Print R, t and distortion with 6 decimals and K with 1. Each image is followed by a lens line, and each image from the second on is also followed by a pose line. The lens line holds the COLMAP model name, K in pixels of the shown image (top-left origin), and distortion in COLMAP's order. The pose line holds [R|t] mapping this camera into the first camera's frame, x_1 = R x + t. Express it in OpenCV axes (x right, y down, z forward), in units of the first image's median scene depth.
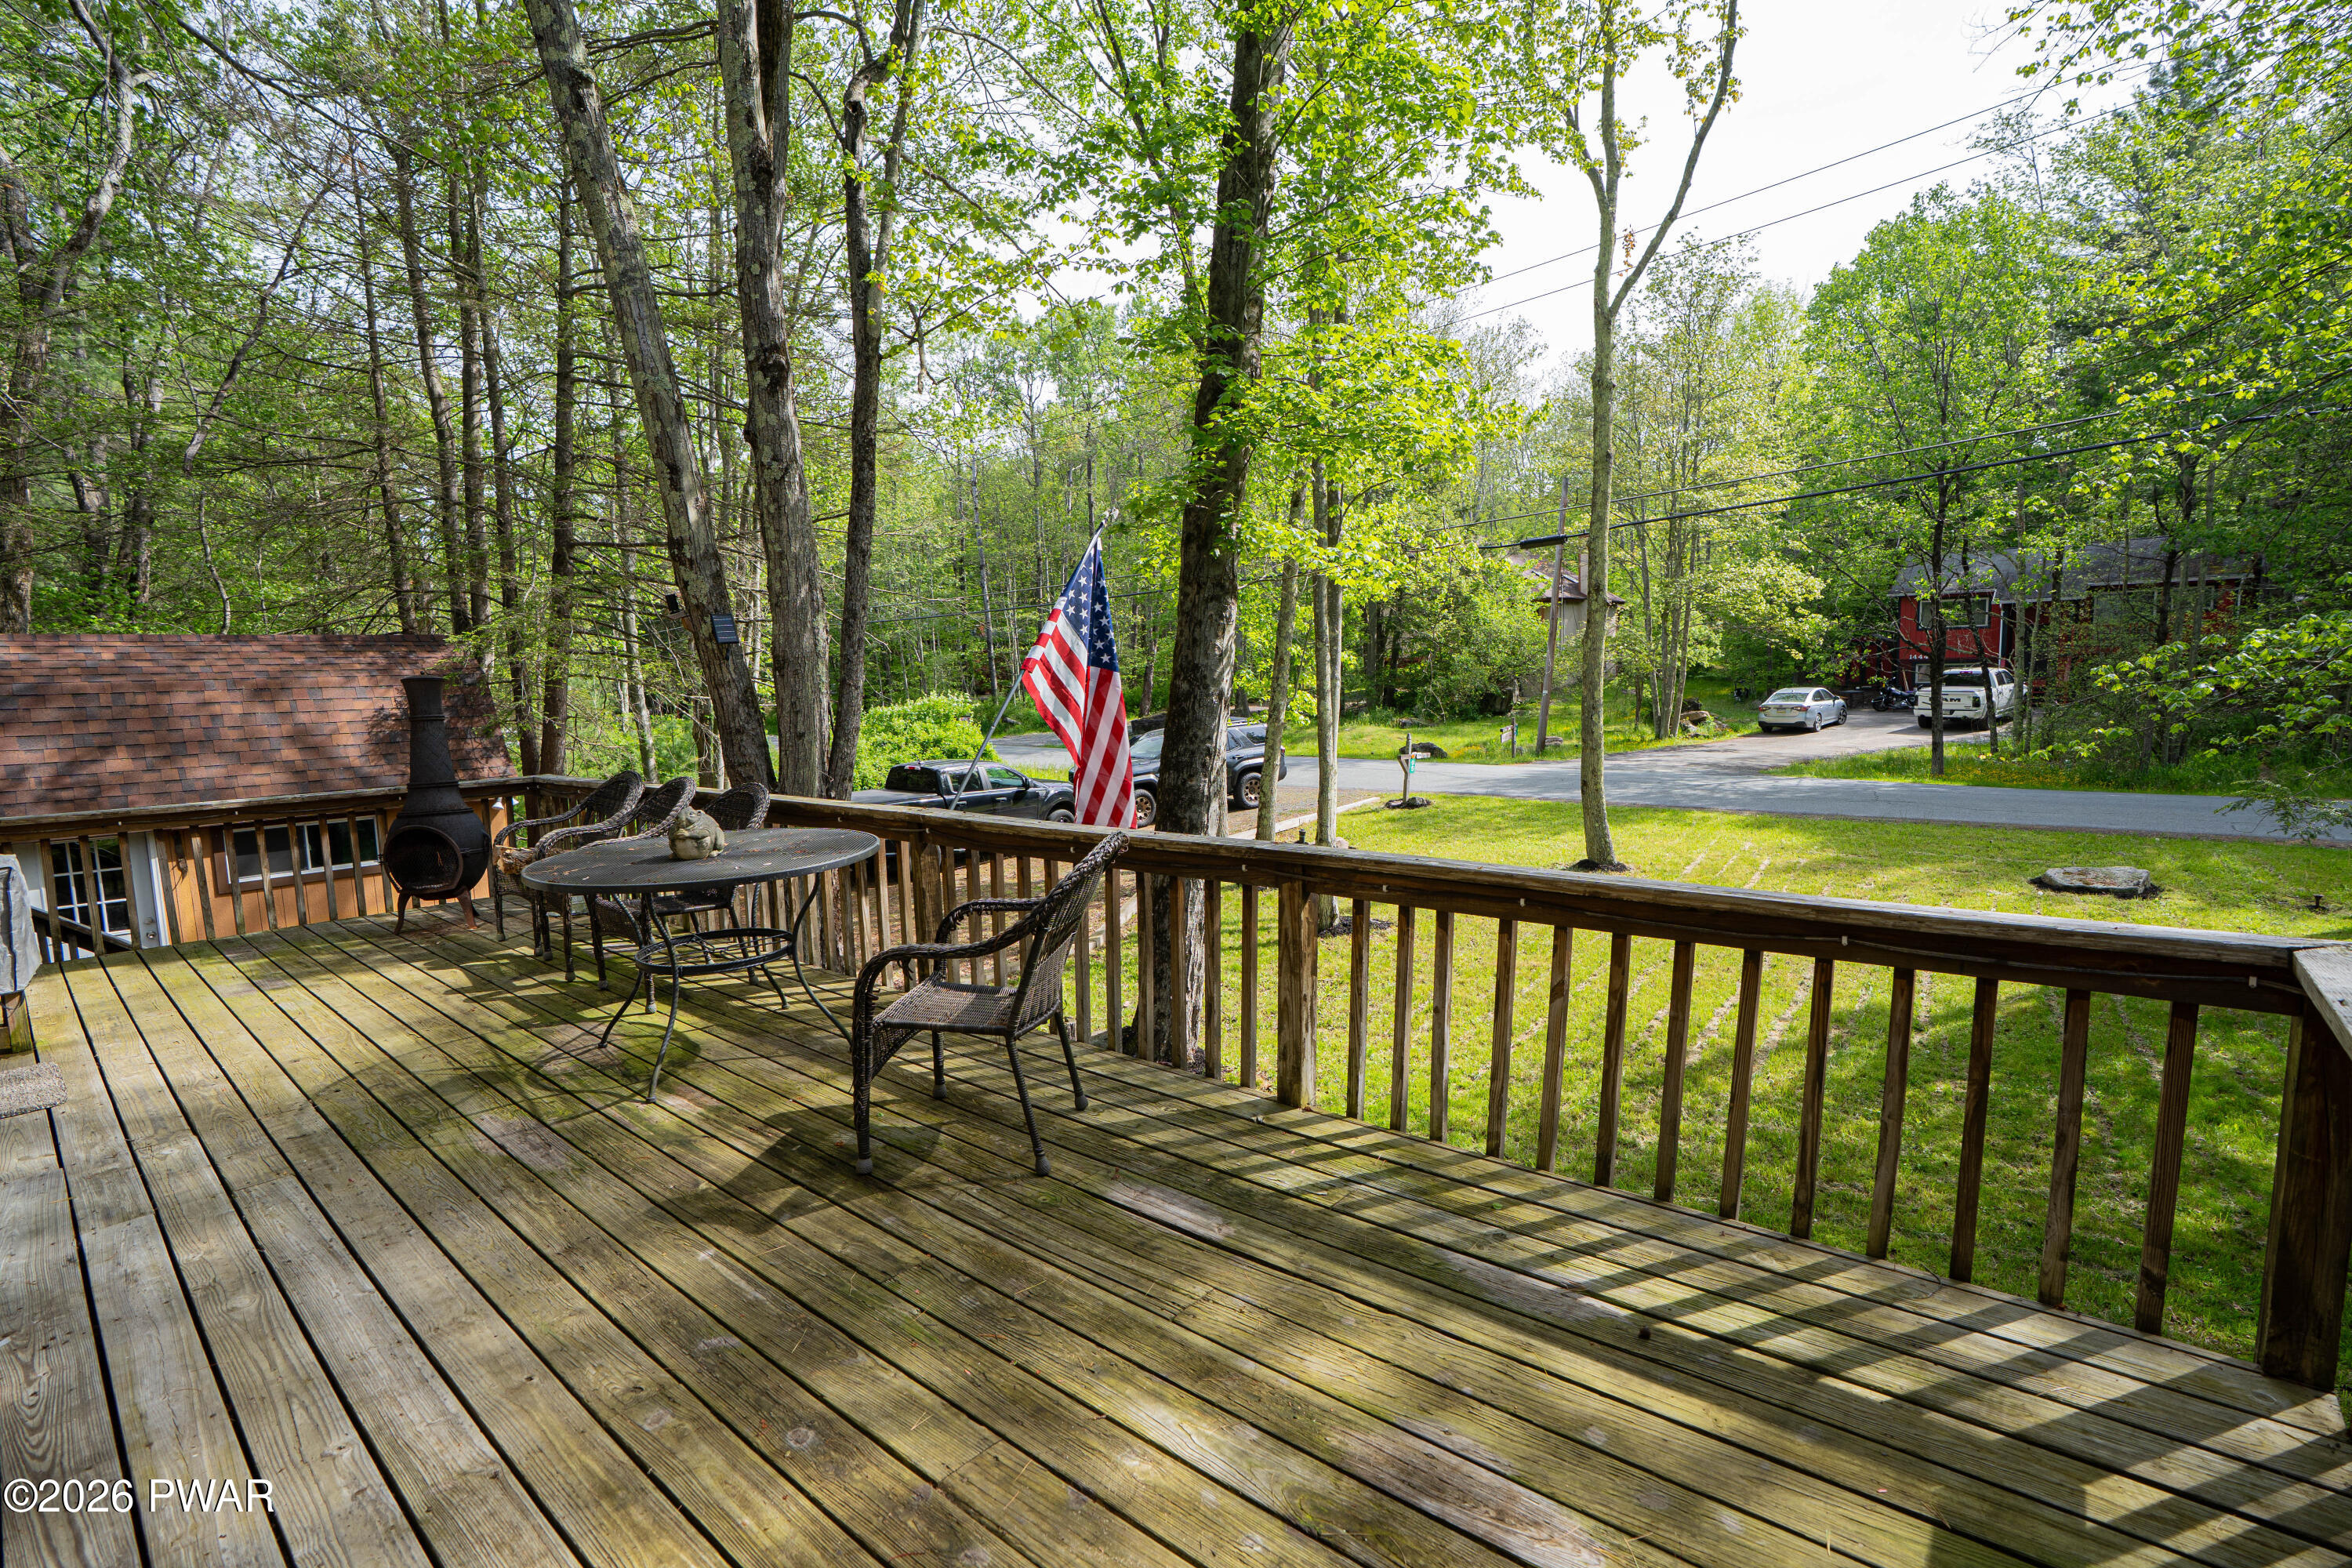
lens RADIAL K [[1092.2, 0, 1170.7], [0, 1092.2, 795.4], [0, 0, 1]] dist [-0.072645, 0.030833]
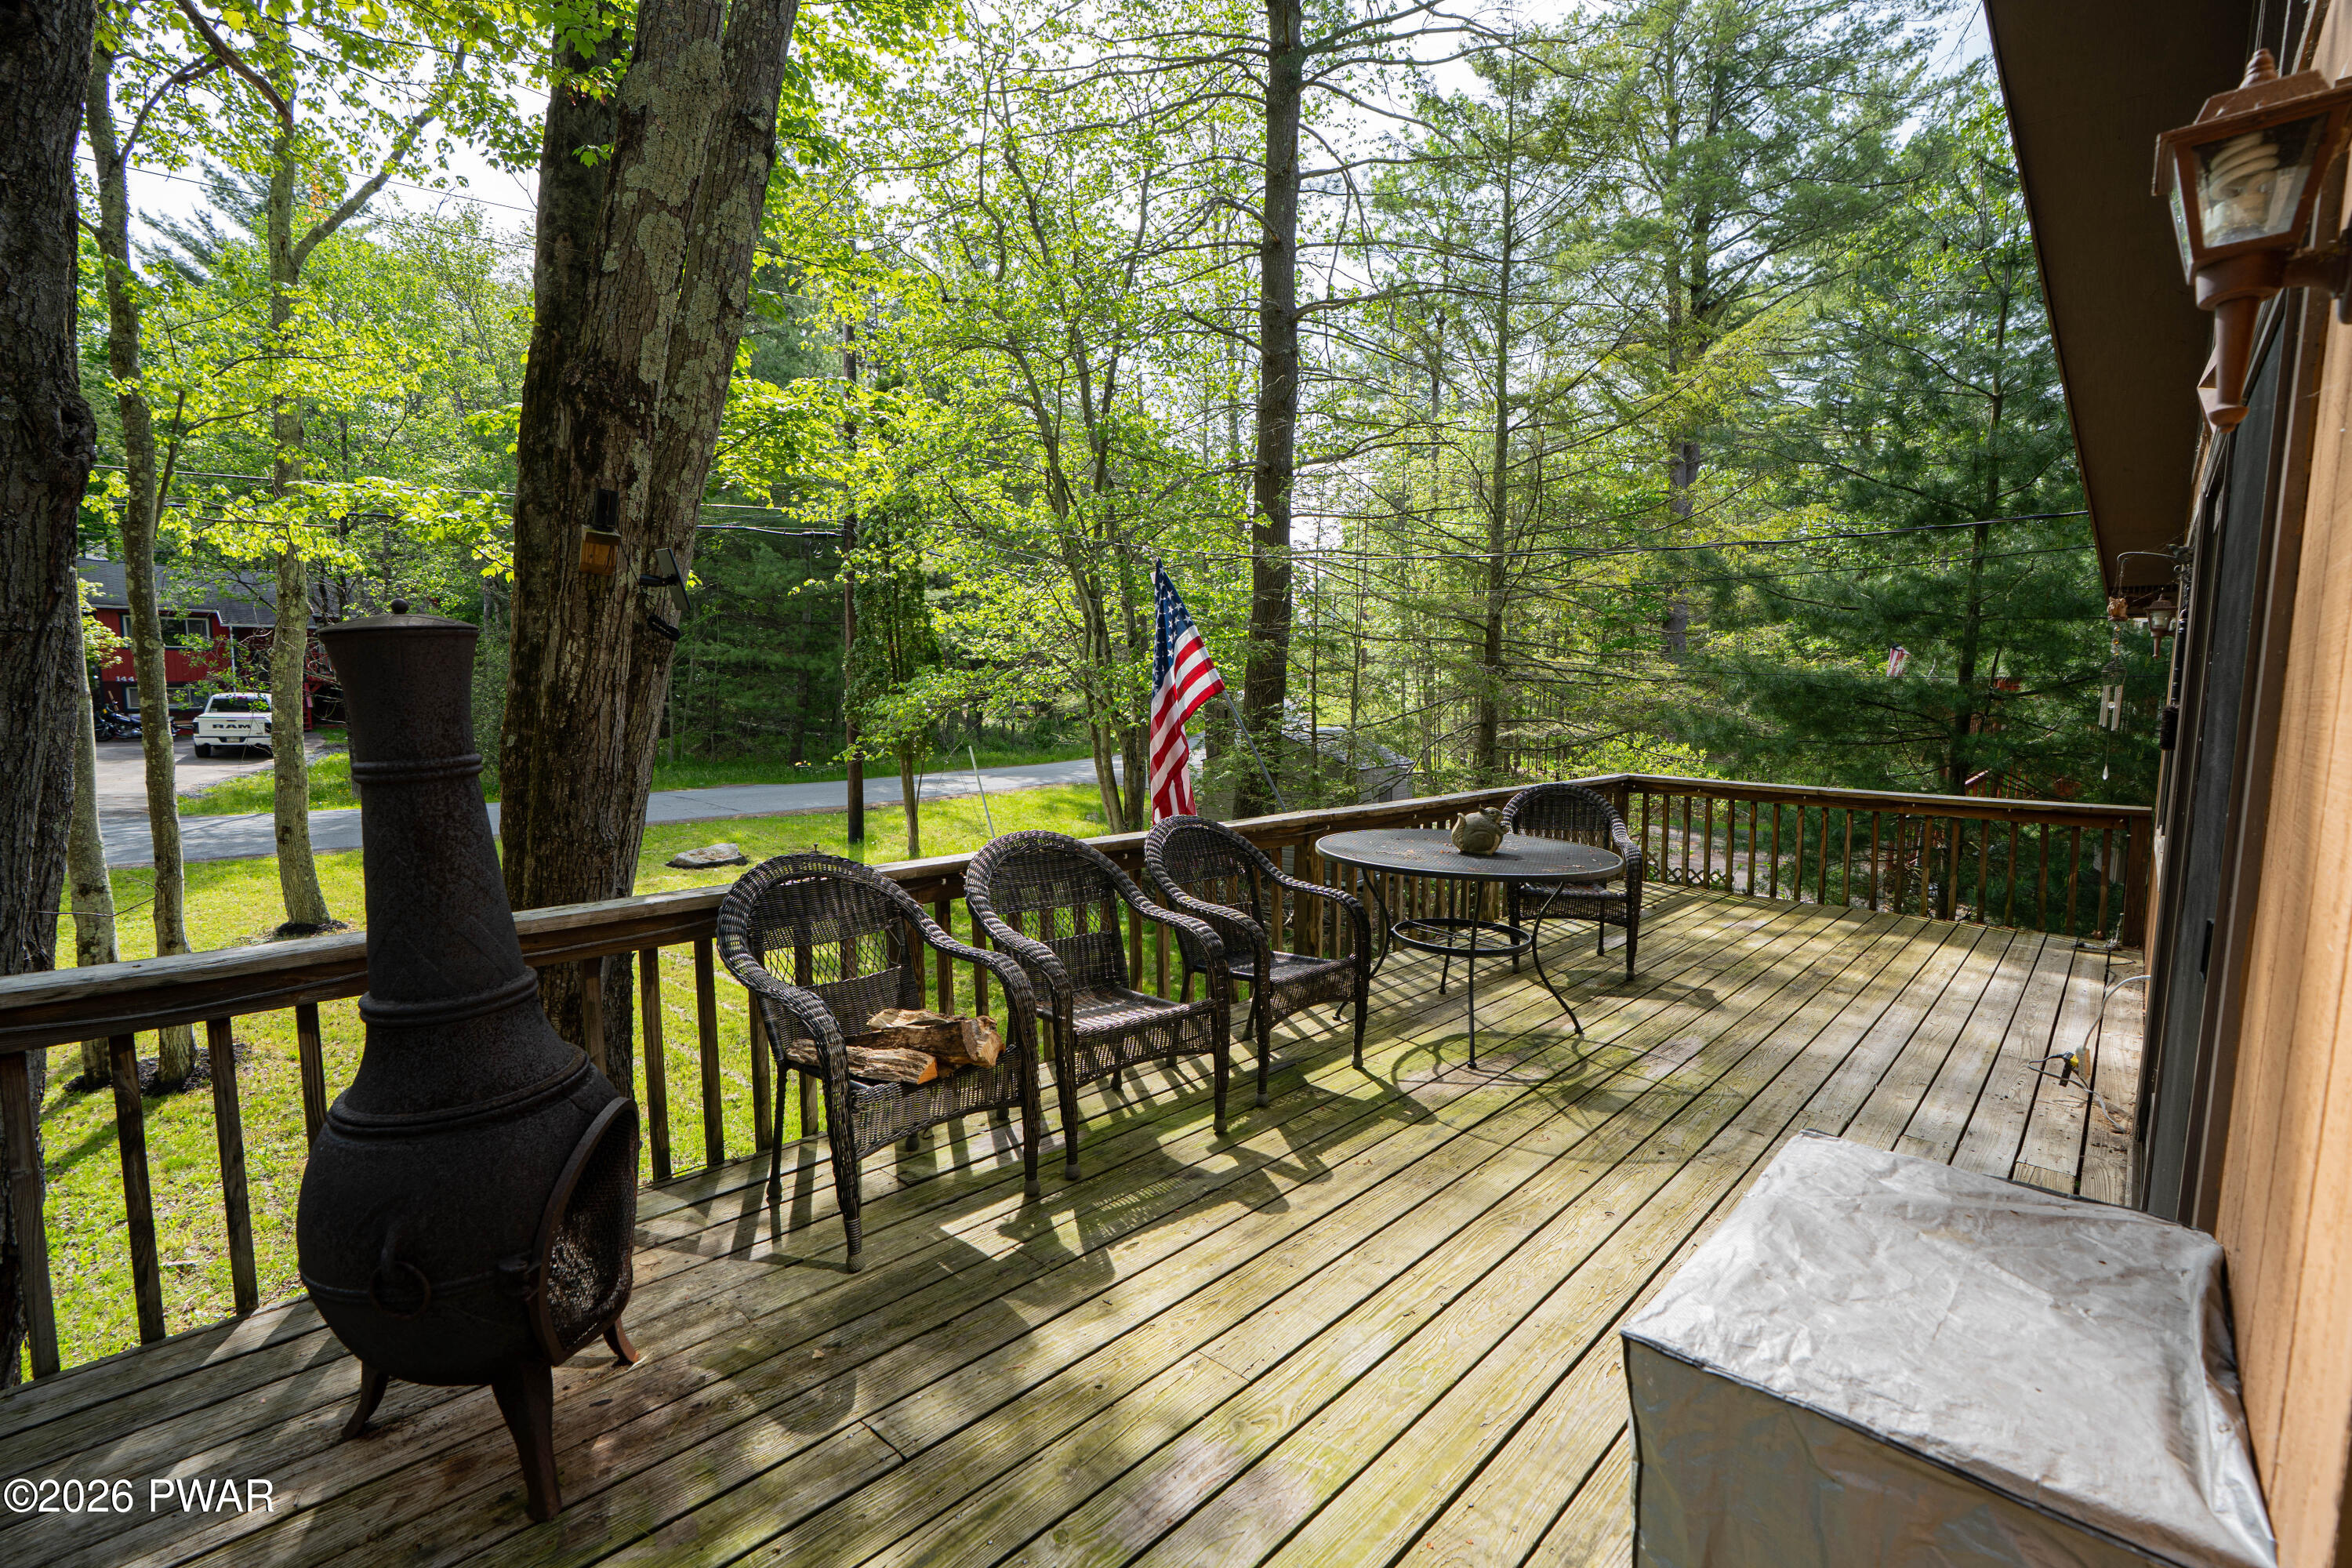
lens RADIAL K [[1039.0, 0, 1191.4], [0, 1039.0, 853.3], [0, 0, 1]] dist [-0.039409, 0.000019]
pose [[0.039103, -0.127256, 0.991099, -1.294902], [0.091565, 0.988141, 0.123264, -0.093666], [-0.995031, 0.085930, 0.050292, 1.047843]]
